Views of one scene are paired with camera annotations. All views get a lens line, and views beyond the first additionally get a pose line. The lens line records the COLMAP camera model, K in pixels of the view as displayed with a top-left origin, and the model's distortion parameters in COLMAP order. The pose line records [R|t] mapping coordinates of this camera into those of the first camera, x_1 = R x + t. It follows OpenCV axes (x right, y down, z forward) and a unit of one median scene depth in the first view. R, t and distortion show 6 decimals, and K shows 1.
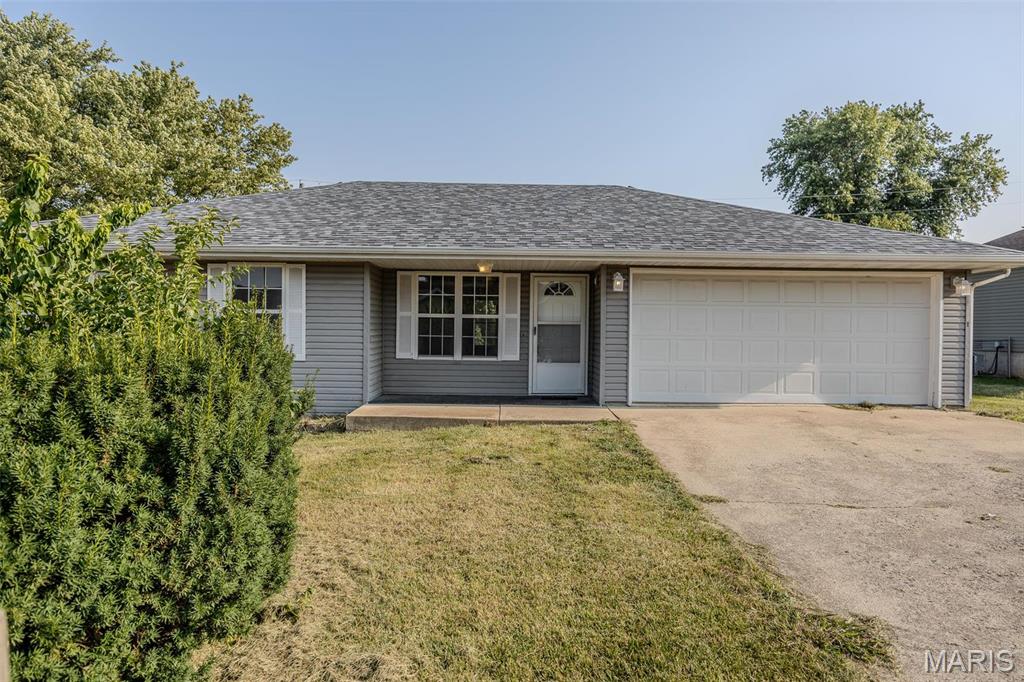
lens RADIAL K [[618.9, 0, 512.0], [0, 618.9, 341.0], [0, 0, 1]] dist [0.035194, 0.000134]
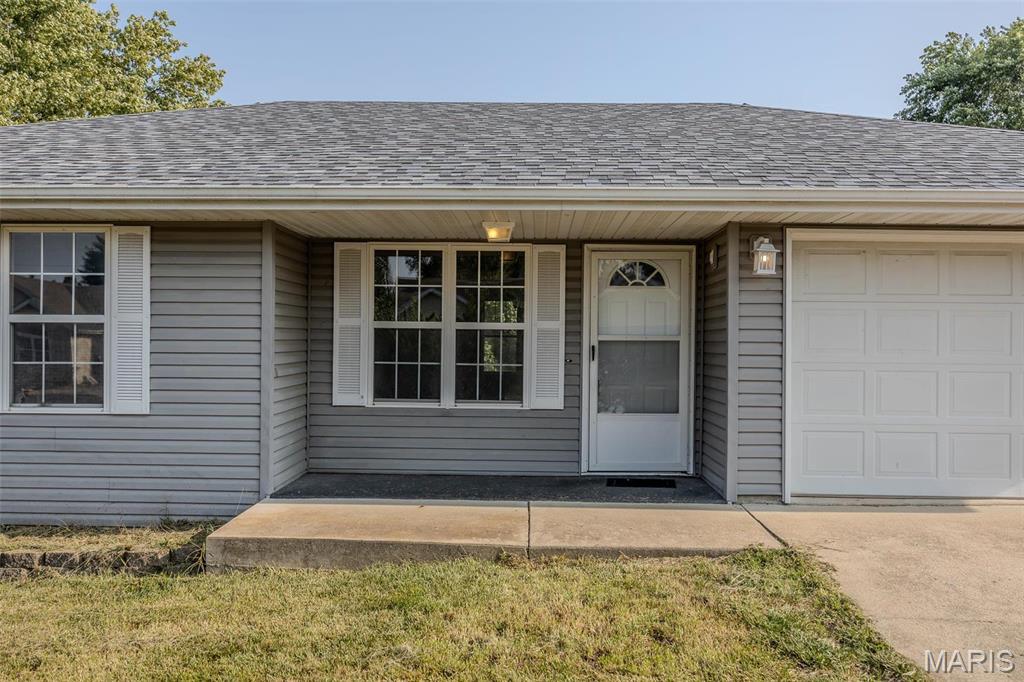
lens RADIAL K [[815.5, 0, 512.0], [0, 815.5, 341.0], [0, 0, 1]] dist [0.001939, 0.001592]
pose [[0.999558, -0.002909, -0.029600, -0.011552], [0.002275, 0.999768, -0.021409, -0.011939], [0.029656, 0.021332, 0.999333, 0.301290]]
